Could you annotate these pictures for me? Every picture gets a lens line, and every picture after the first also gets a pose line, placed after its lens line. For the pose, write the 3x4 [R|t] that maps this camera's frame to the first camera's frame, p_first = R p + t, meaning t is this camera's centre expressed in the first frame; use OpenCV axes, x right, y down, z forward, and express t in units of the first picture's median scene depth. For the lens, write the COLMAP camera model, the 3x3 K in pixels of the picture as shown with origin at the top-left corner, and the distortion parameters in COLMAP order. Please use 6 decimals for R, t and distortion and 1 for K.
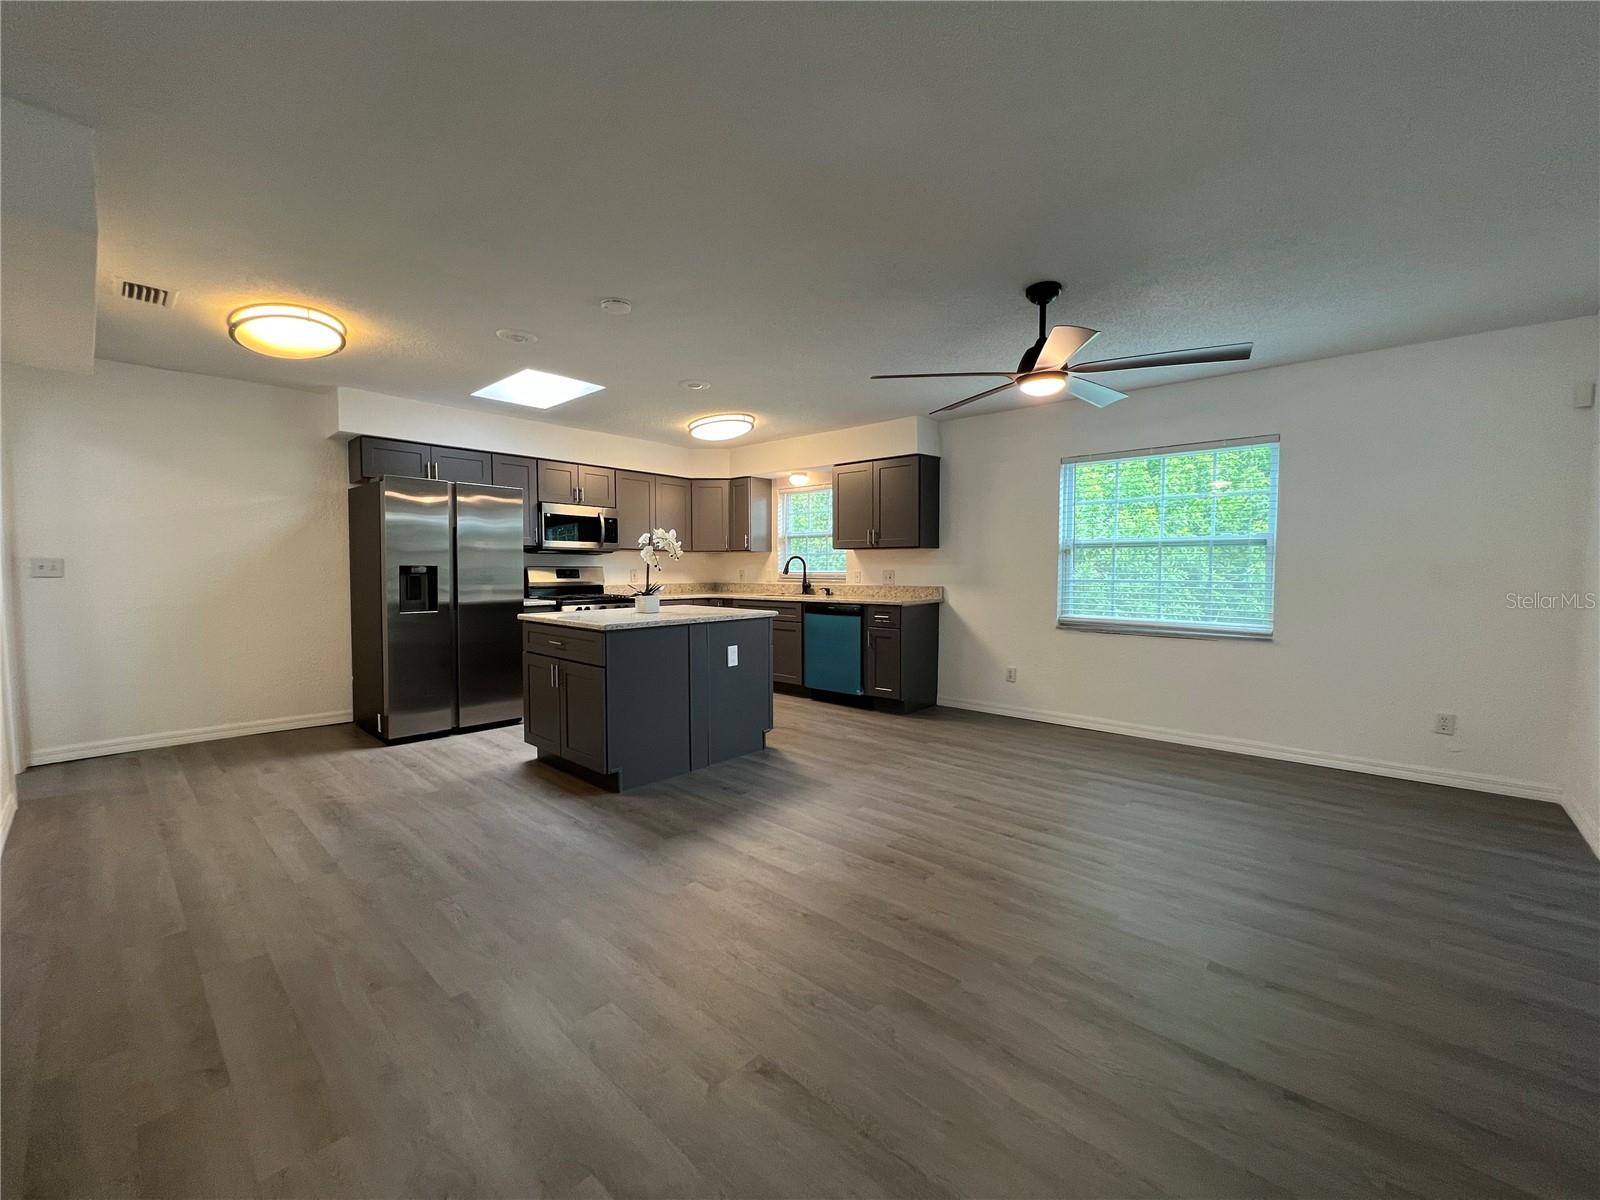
lens RADIAL K [[642.1, 0, 796.3], [0, 642.1, 597.5], [0, 0, 1]] dist [-0.001710, 0.000192]
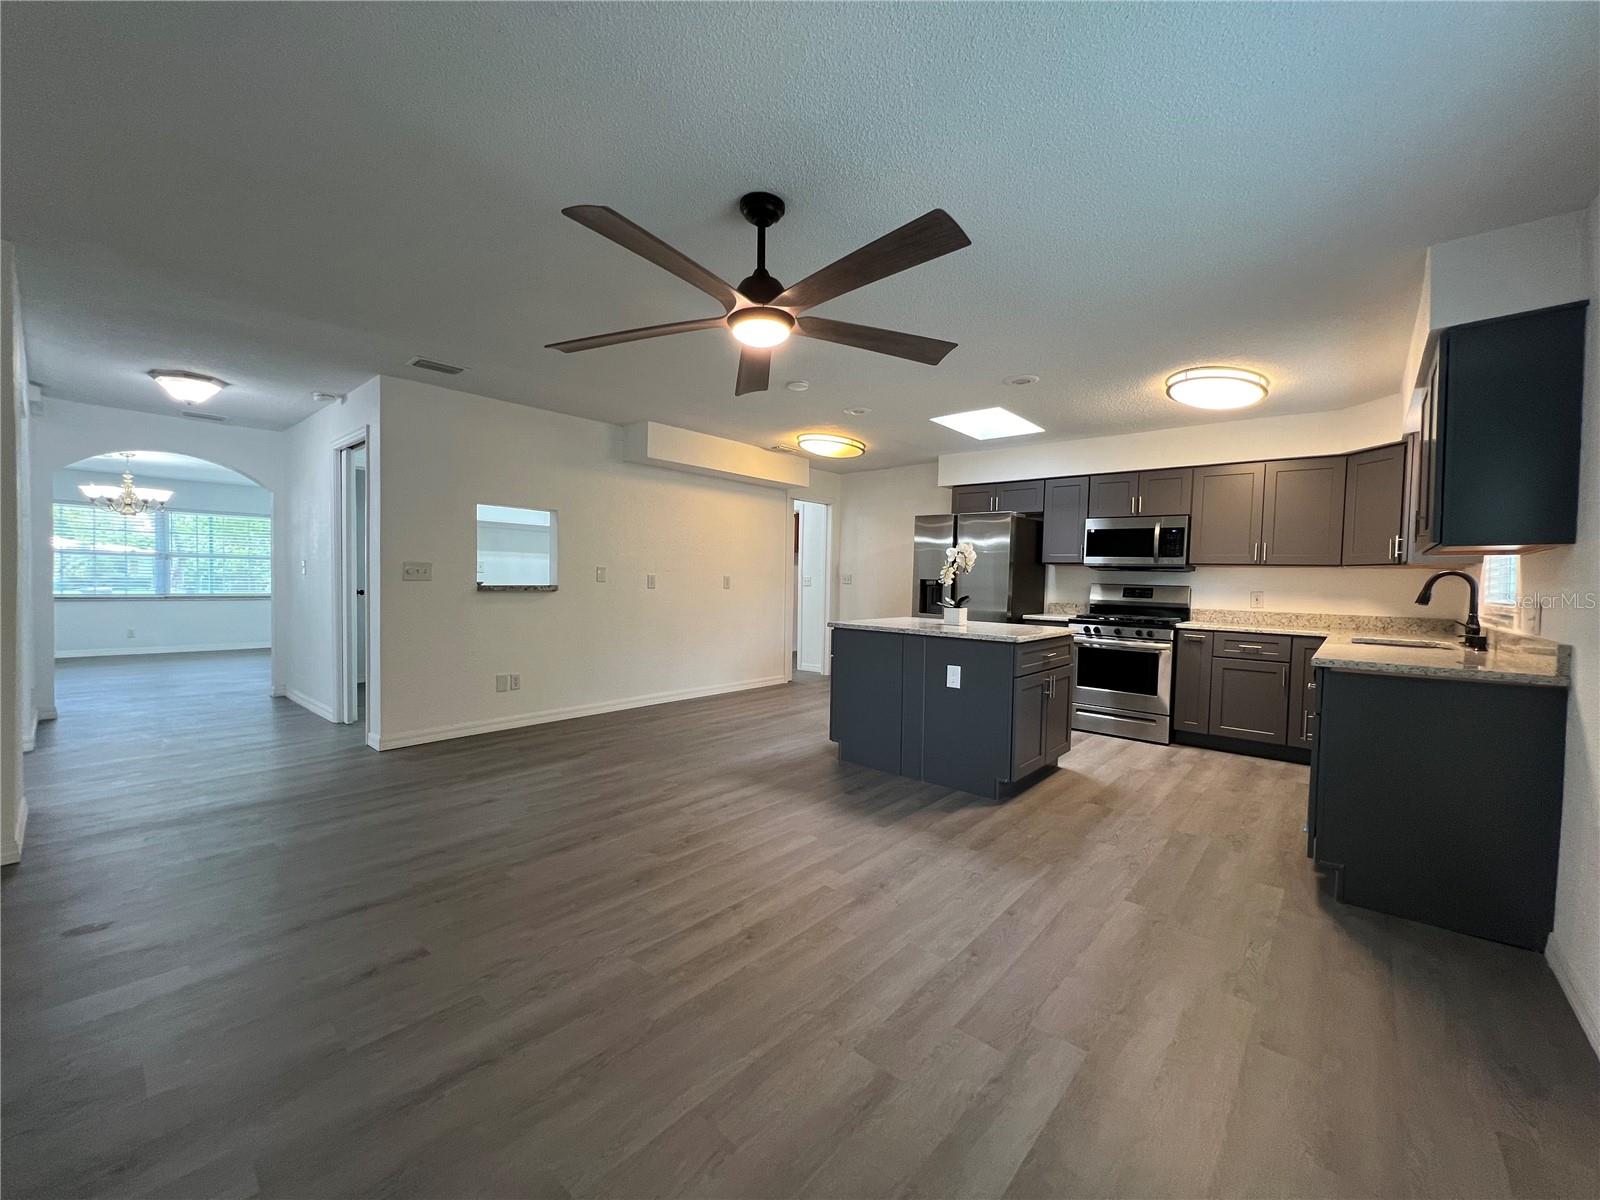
lens RADIAL K [[642.1, 0, 797.6], [0, 642.1, 599.3], [0, 0, 1]] dist [-0.001710, 0.000192]
pose [[0.015538, 0.032227, -0.999360, 0.613753], [-0.070344, 0.997039, 0.031058, -0.024692], [0.997402, 0.069816, 0.017759, 0.565695]]
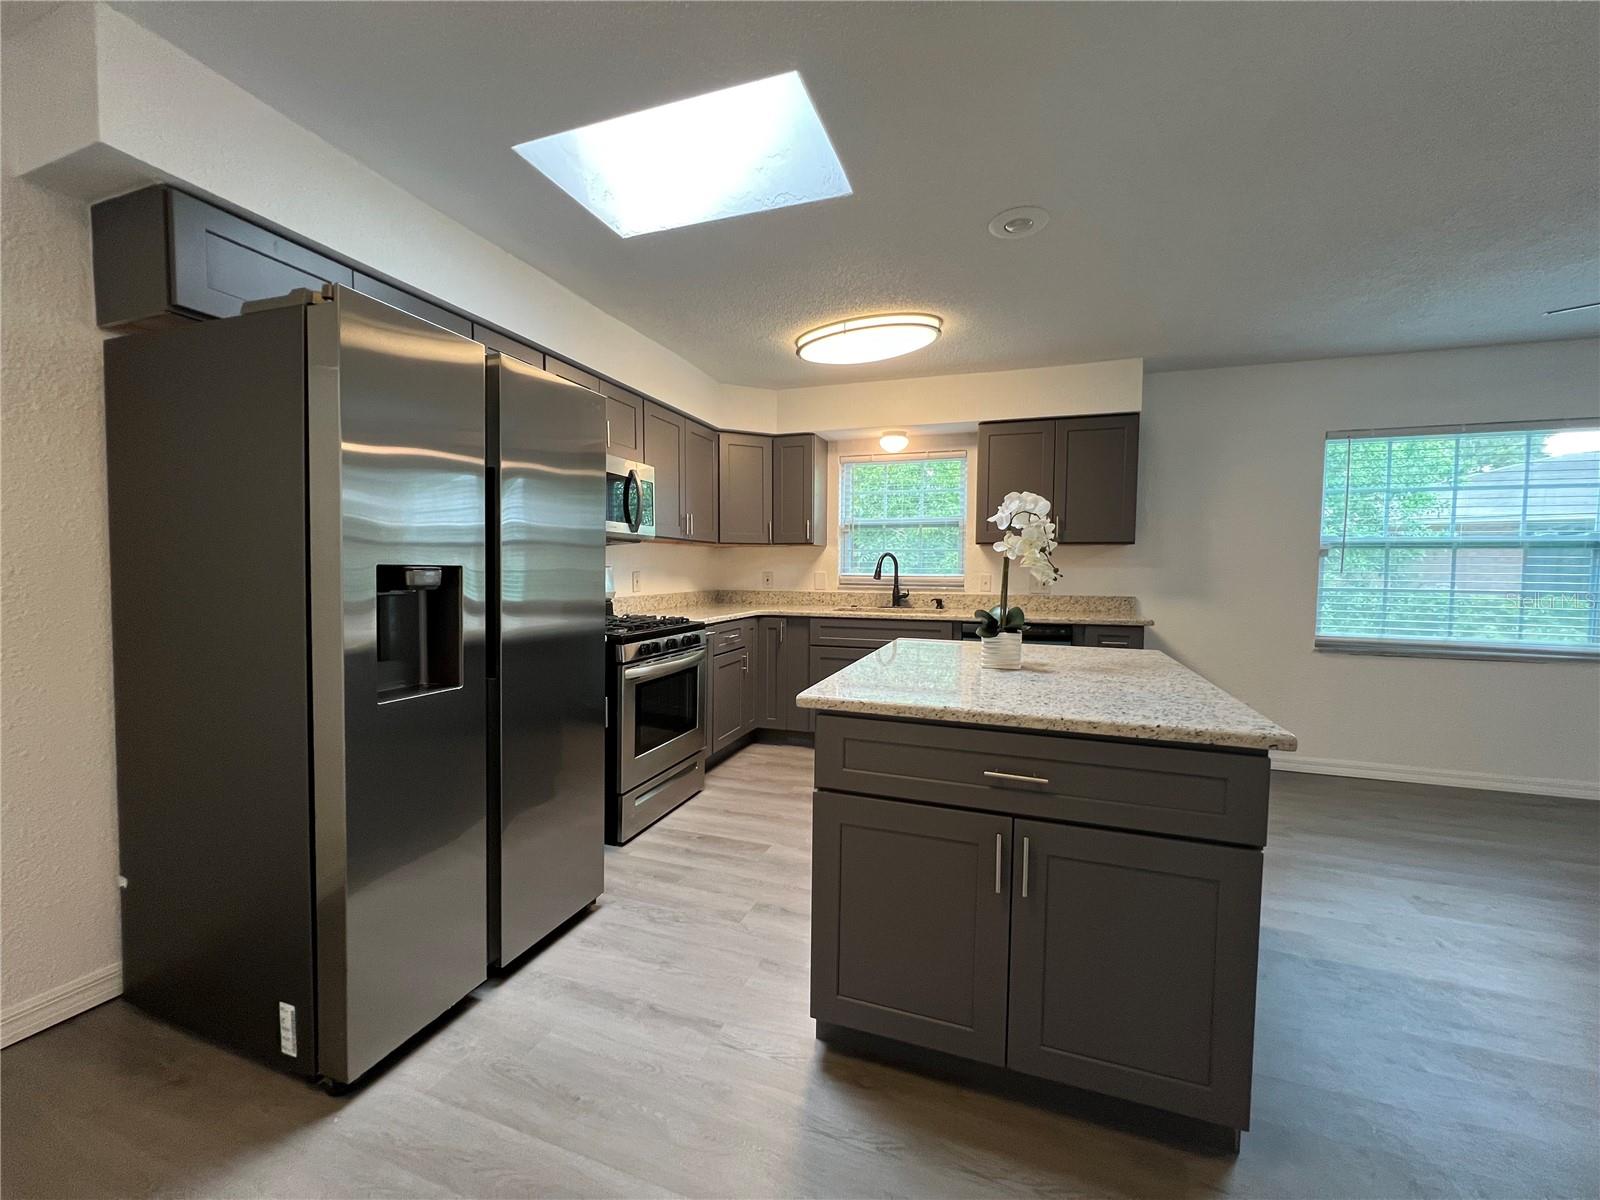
lens RADIAL K [[642.1, 0, 793.7], [0, 642.1, 599.9], [0, 0, 1]] dist [-0.001710, 0.000192]
pose [[0.926221, -0.012725, 0.376765, -0.430514], [0.010415, 0.999912, 0.008168, -0.024669], [-0.376836, -0.003641, 0.926273, 0.477799]]
